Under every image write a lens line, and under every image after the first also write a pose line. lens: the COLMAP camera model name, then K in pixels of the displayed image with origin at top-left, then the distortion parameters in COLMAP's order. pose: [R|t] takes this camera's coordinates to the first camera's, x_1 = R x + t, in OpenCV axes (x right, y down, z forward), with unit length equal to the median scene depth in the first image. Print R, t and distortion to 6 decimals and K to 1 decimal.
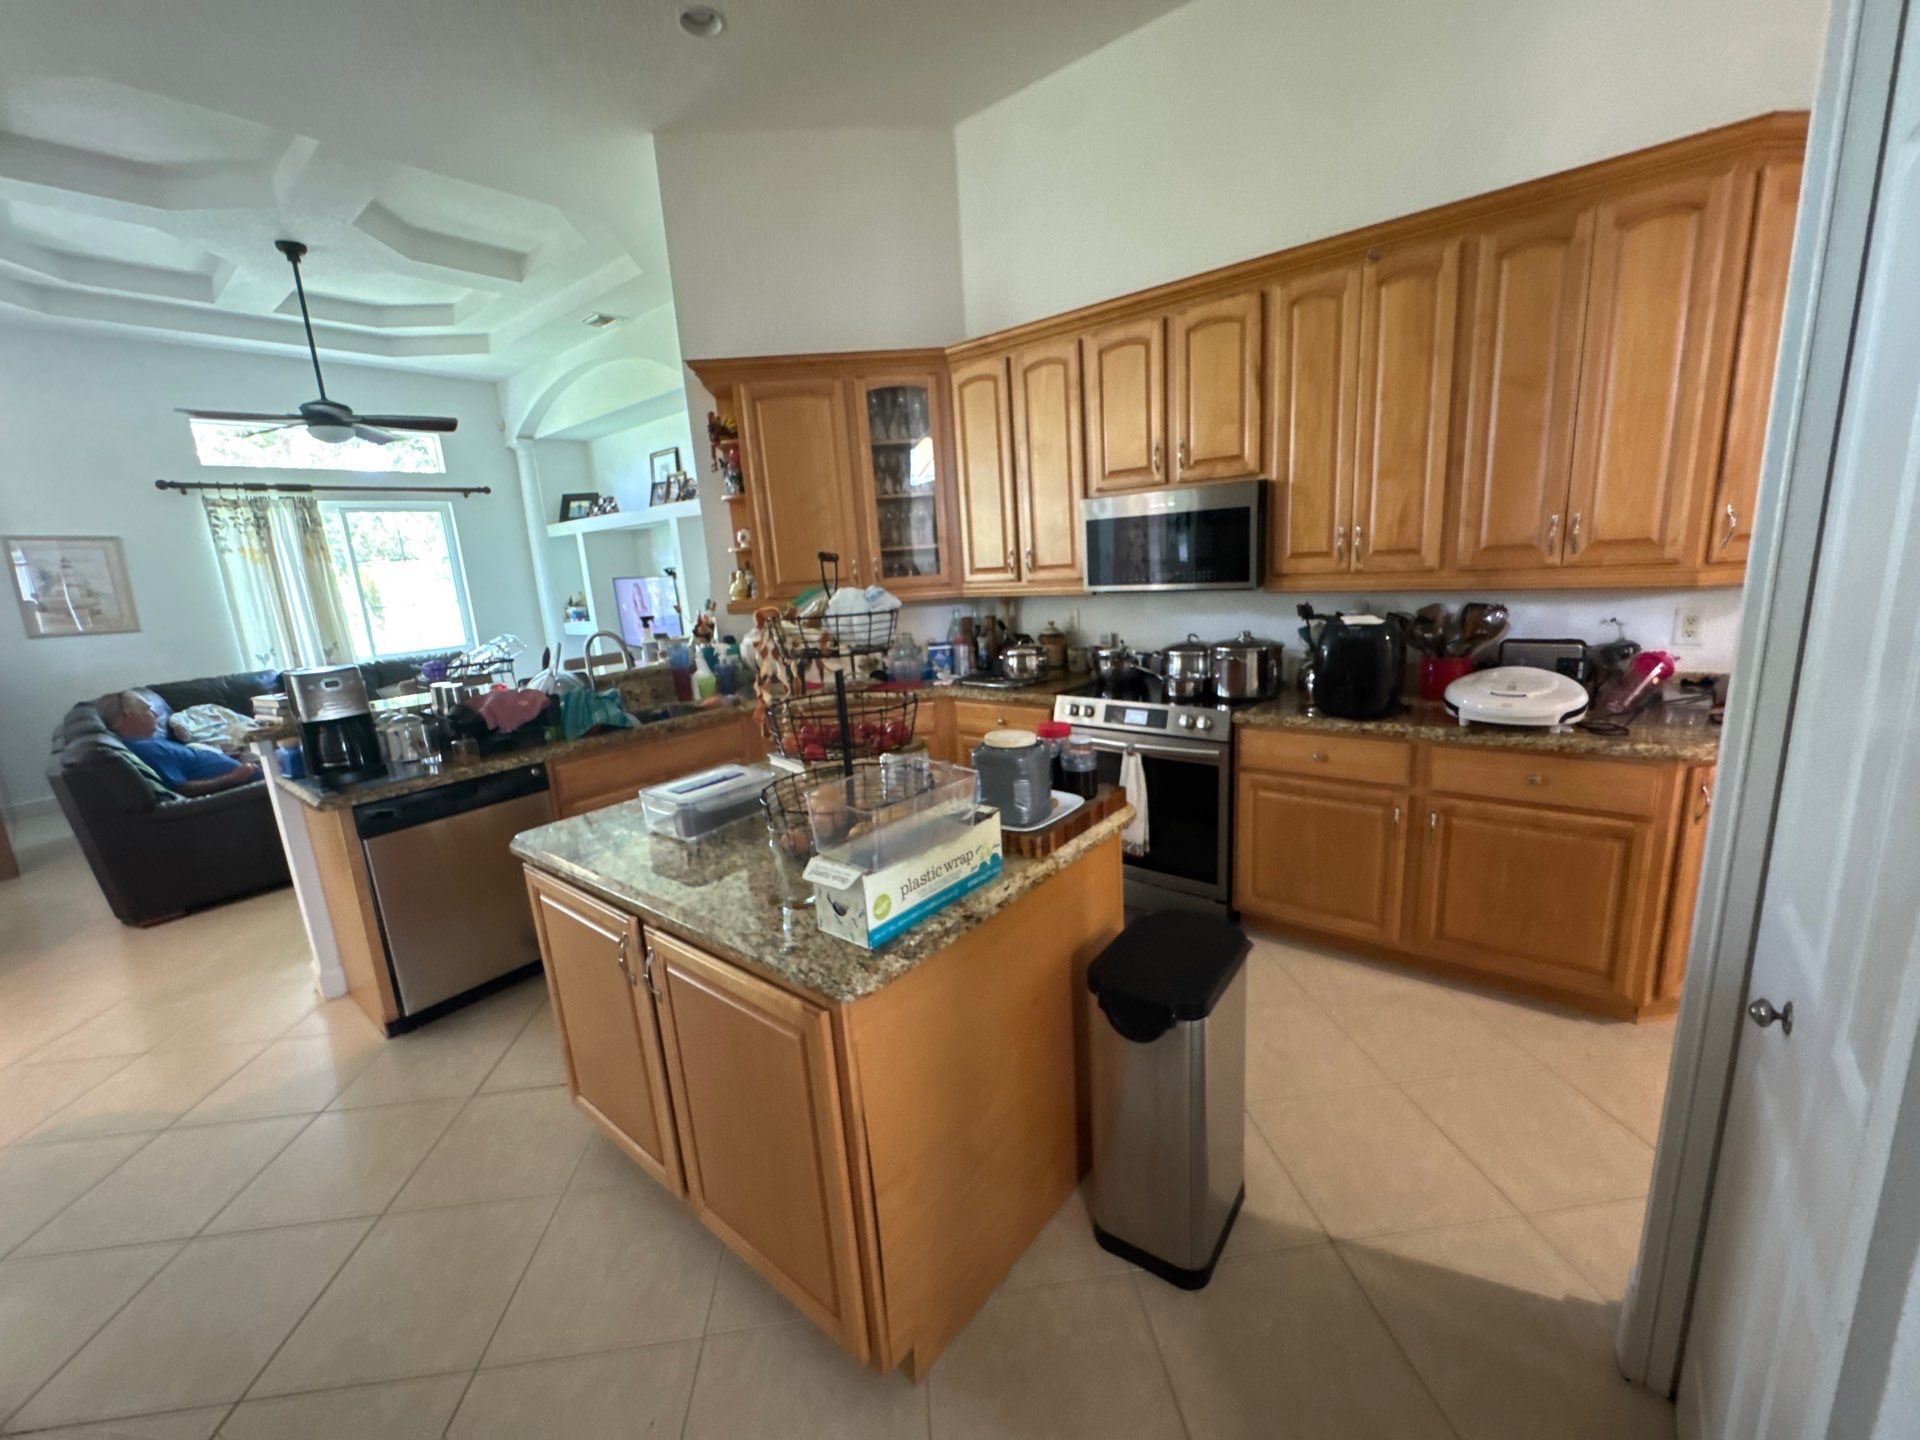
lens RADIAL K [[772.2, 0, 962.4], [0, 772.2, 726.4], [0, 0, 1]] dist [-0.011931, 0.001890]
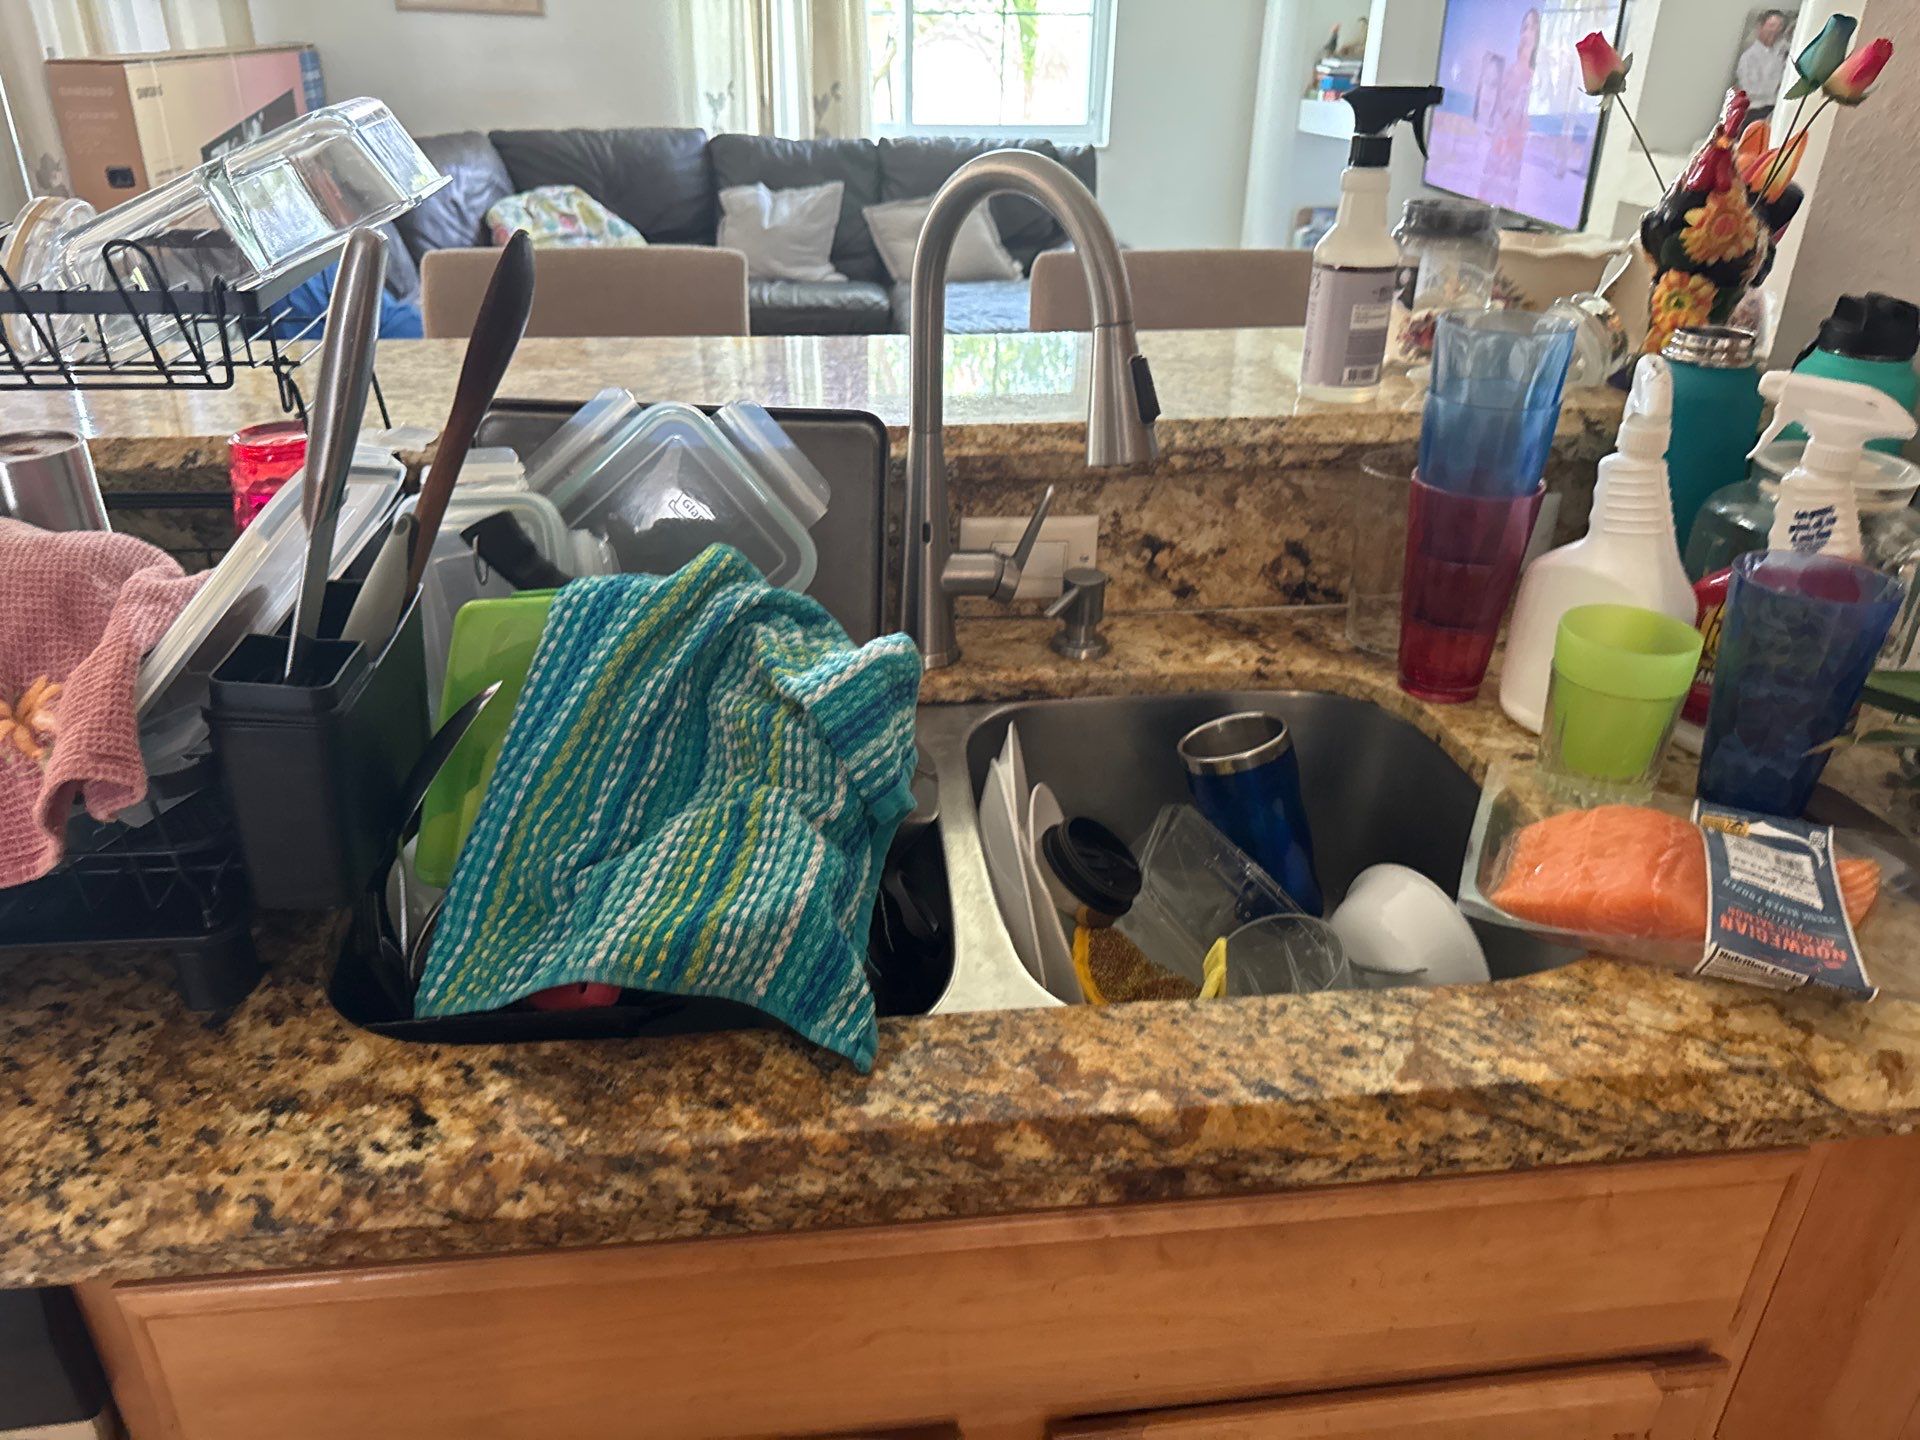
lens RADIAL K [[1336.2, 0, 943.7], [0, 1336.2, 712.2], [0, 0, 1]] dist [0.042065, -0.033152]
pose [[0.724005, 0.377342, -0.577434, -0.249870], [-0.202909, 0.916576, 0.344551, -0.096256], [0.659276, -0.132291, 0.740172, 0.668997]]
